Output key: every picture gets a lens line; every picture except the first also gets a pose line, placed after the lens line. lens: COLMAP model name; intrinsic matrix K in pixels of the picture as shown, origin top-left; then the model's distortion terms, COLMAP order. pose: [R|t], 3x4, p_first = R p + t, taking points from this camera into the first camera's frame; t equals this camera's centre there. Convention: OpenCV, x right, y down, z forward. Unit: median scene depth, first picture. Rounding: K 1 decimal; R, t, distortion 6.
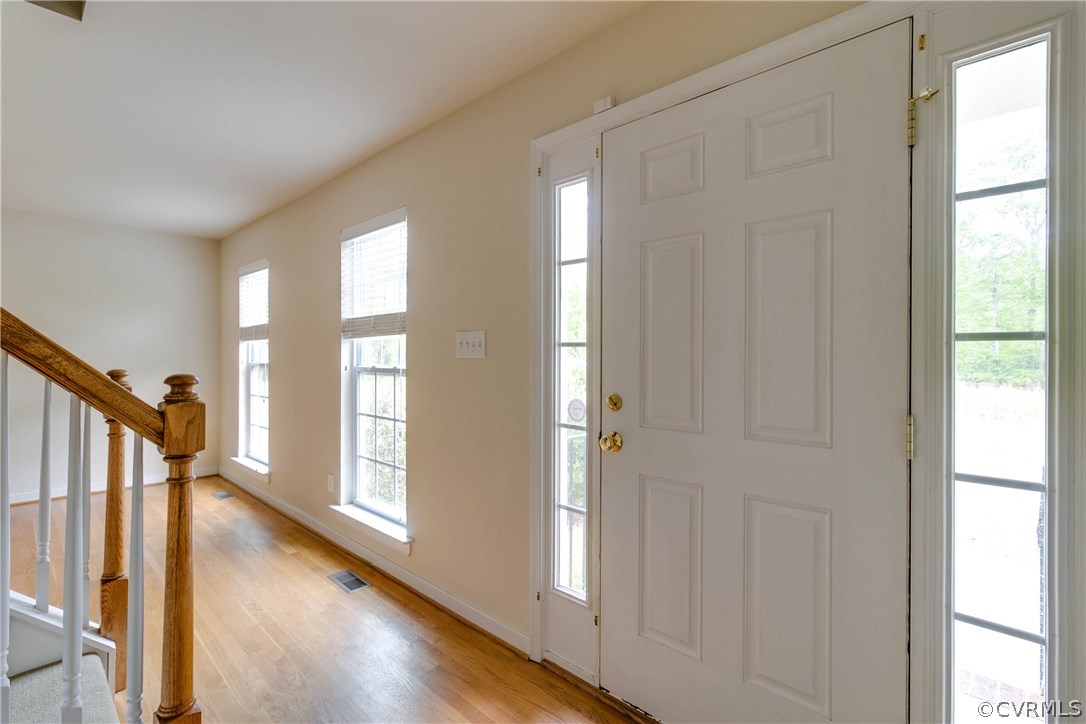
lens RADIAL K [[513.7, 0, 543.8], [0, 513.7, 355.1], [0, 0, 1]] dist [0.003168, 0.001050]
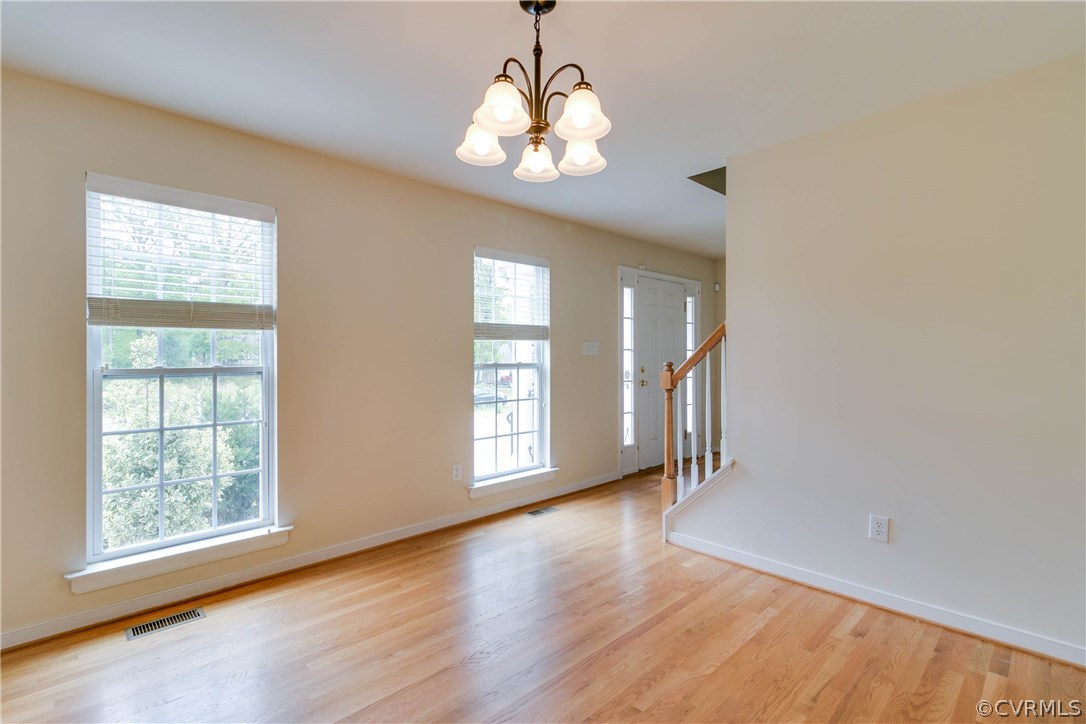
lens RADIAL K [[513.7, 0, 541.5], [0, 513.7, 361.6], [0, 0, 1]] dist [0.003168, 0.001050]
pose [[0.031305, -0.004226, 0.999501, -2.107304], [0.008604, 0.999955, 0.003959, 0.019592], [-0.999473, 0.008476, 0.031340, 1.111163]]
